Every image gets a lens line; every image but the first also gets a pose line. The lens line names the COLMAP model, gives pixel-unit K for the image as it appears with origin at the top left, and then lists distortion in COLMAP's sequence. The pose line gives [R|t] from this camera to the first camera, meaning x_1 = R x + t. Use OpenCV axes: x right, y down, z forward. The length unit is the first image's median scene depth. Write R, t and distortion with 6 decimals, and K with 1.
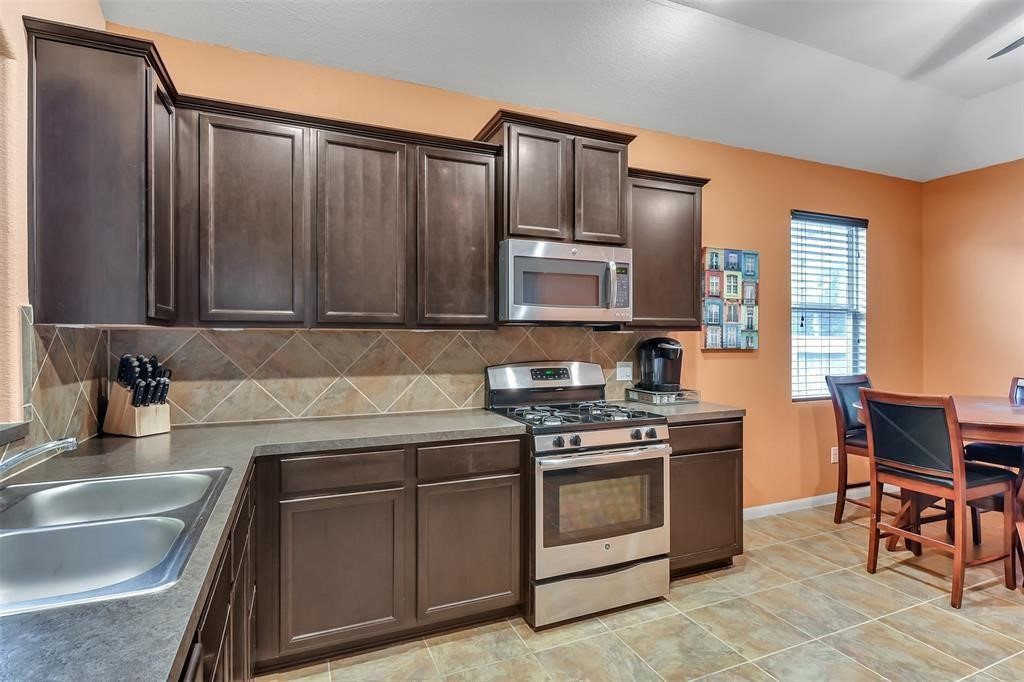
lens RADIAL K [[506.3, 0, 510.1], [0, 506.3, 339.1], [0, 0, 1]] dist [0.001794, 0.000477]
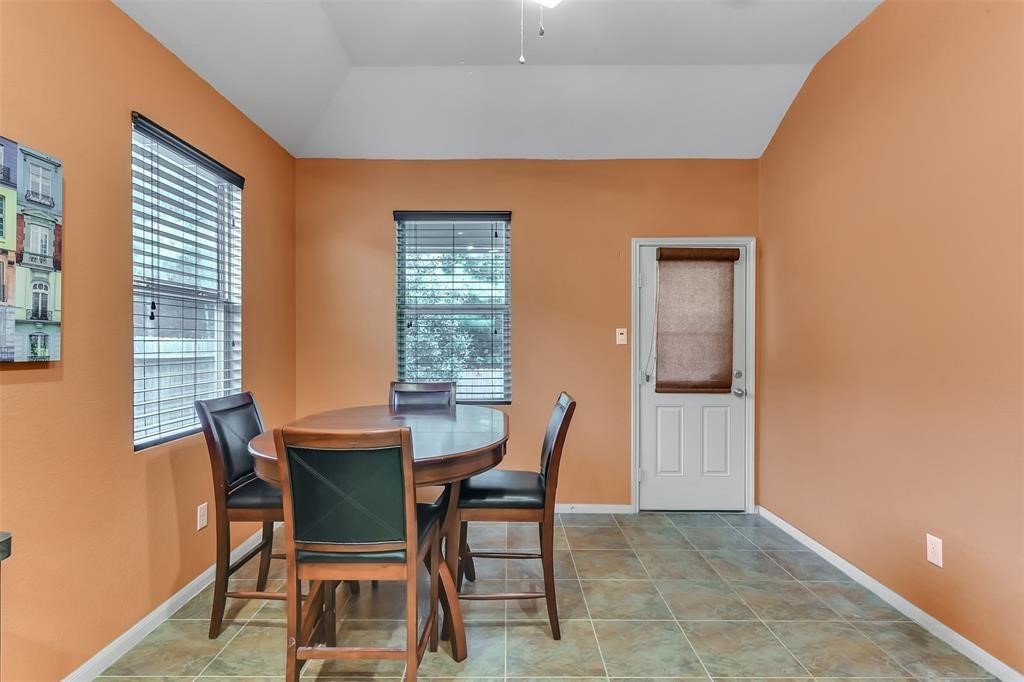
lens RADIAL K [[506.3, 0, 509.6], [0, 506.3, 341.9], [0, 0, 1]] dist [0.001794, 0.000477]
pose [[0.390757, 0.000666, 0.920494, 0.197949], [-0.002027, 0.999998, 0.000137, 0.000466], [-0.920492, -0.001919, 0.390758, 0.389969]]
